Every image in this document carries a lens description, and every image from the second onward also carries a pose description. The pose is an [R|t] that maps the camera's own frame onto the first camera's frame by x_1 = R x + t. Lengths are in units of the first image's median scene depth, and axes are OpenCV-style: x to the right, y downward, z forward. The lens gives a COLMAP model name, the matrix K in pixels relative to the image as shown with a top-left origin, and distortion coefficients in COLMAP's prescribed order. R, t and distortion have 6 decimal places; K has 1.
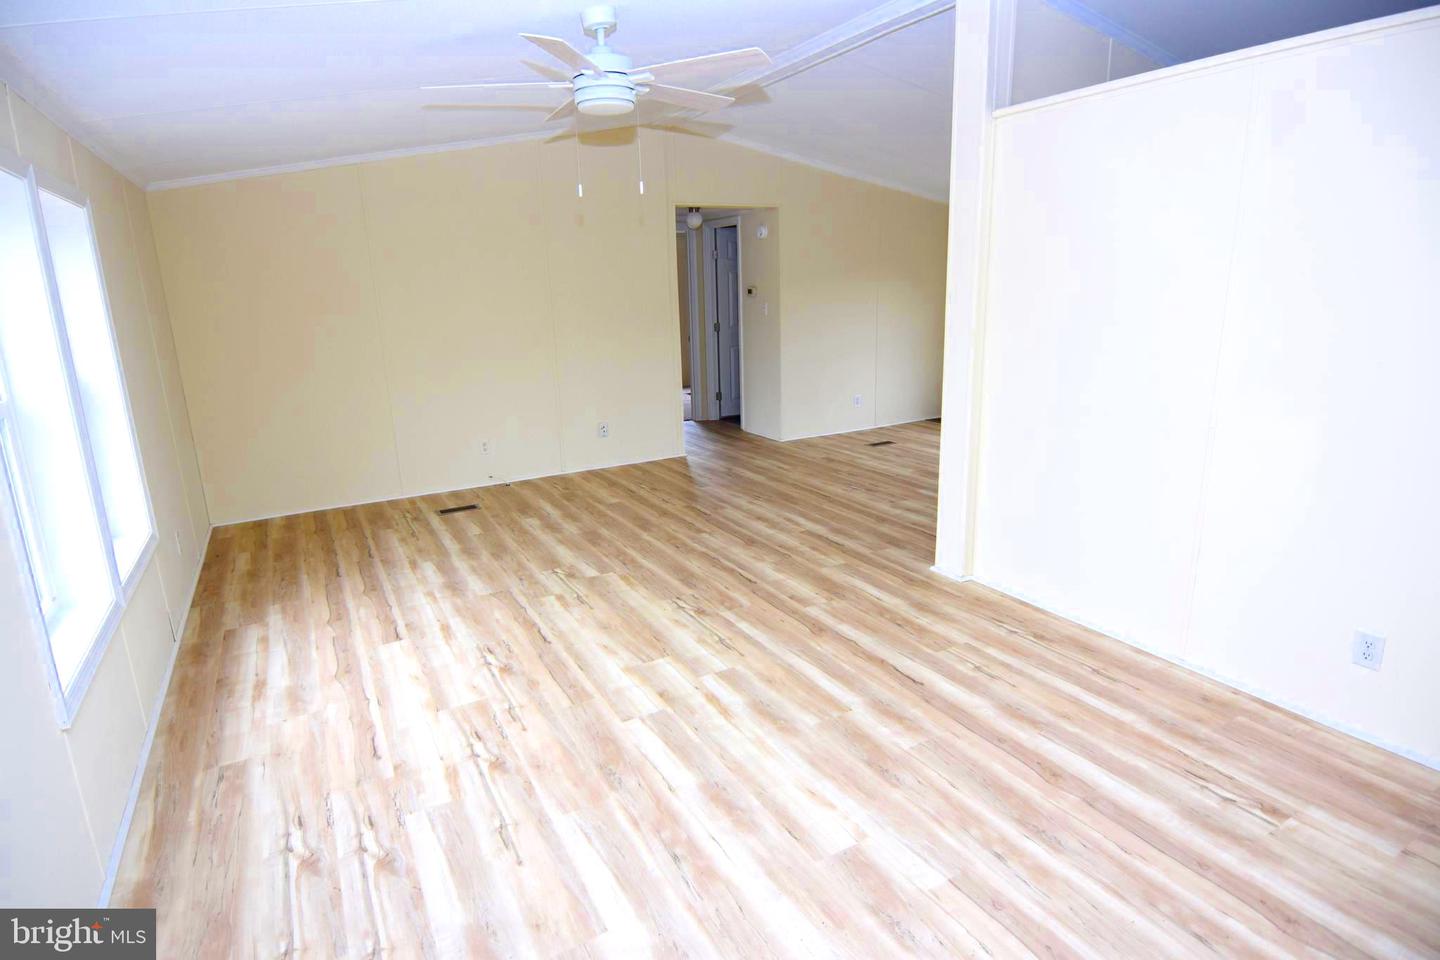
lens RADIAL K [[748.4, 0, 720.4], [0, 748.4, 447.4], [0, 0, 1]] dist [-0.006985, -0.001211]
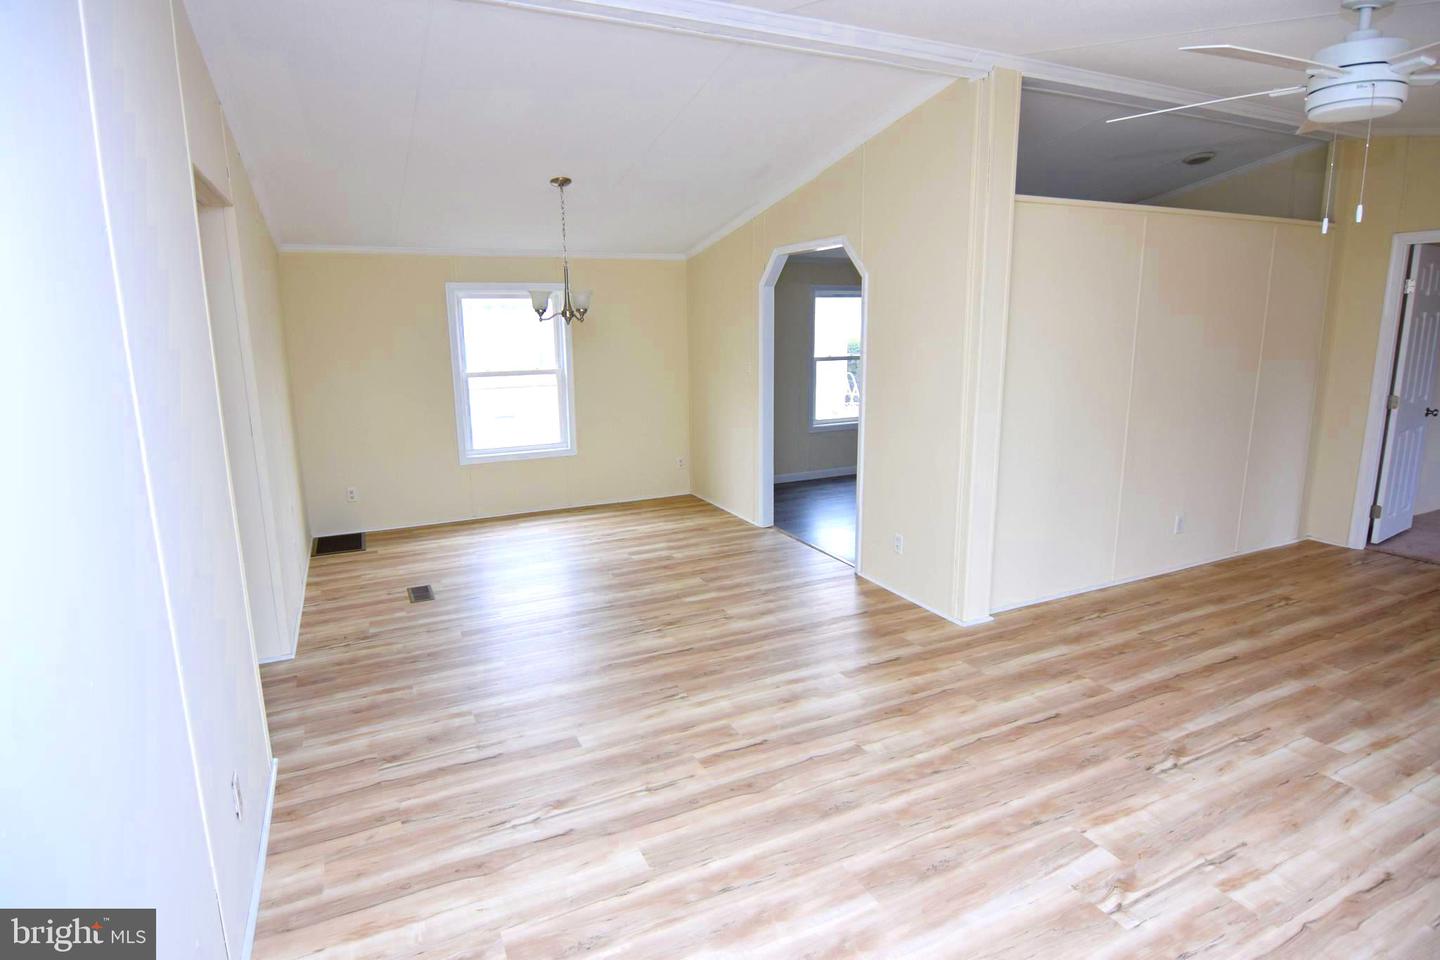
lens RADIAL K [[774.7, 0, 720.0], [0, 774.7, 480.0], [0, 0, 1]] dist [-0.001588, -0.021448]
pose [[0.075769, -0.173284, 0.981953, -0.793178], [0.228100, 0.961683, 0.152107, -0.279532], [-0.970685, 0.212459, 0.112392, 1.306338]]
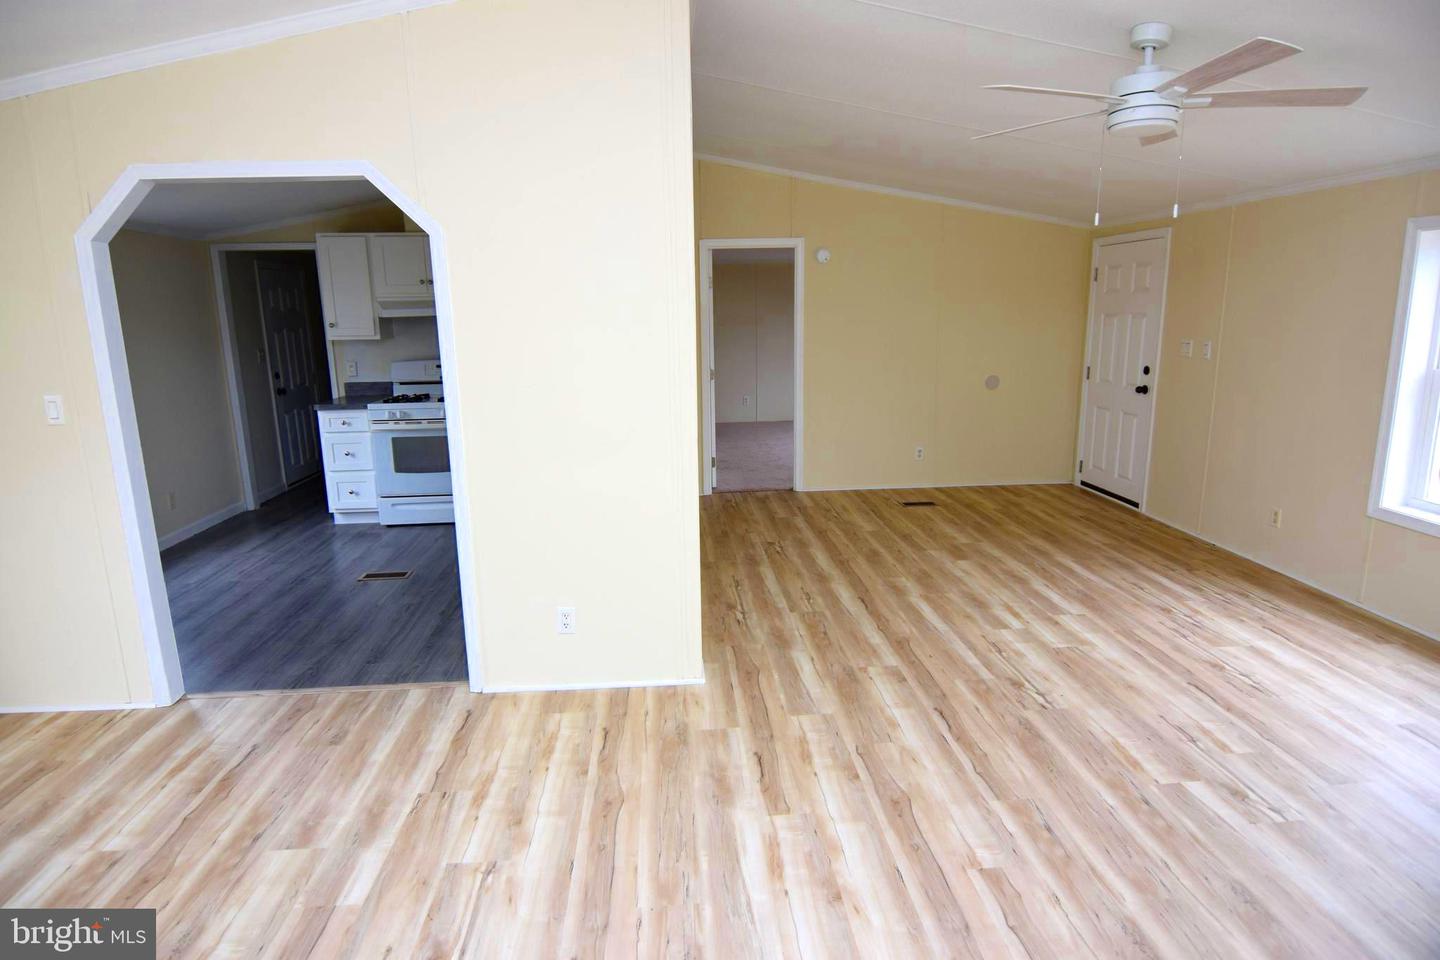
lens RADIAL K [[748.4, 0, 720.4], [0, 748.4, 447.4], [0, 0, 1]] dist [-0.006985, -0.001211]
pose [[-0.899504, -0.036621, 0.435374, -0.085660], [0.135917, 0.923584, 0.358497, -0.405975], [-0.415233, 0.381644, -0.825790, 1.768050]]
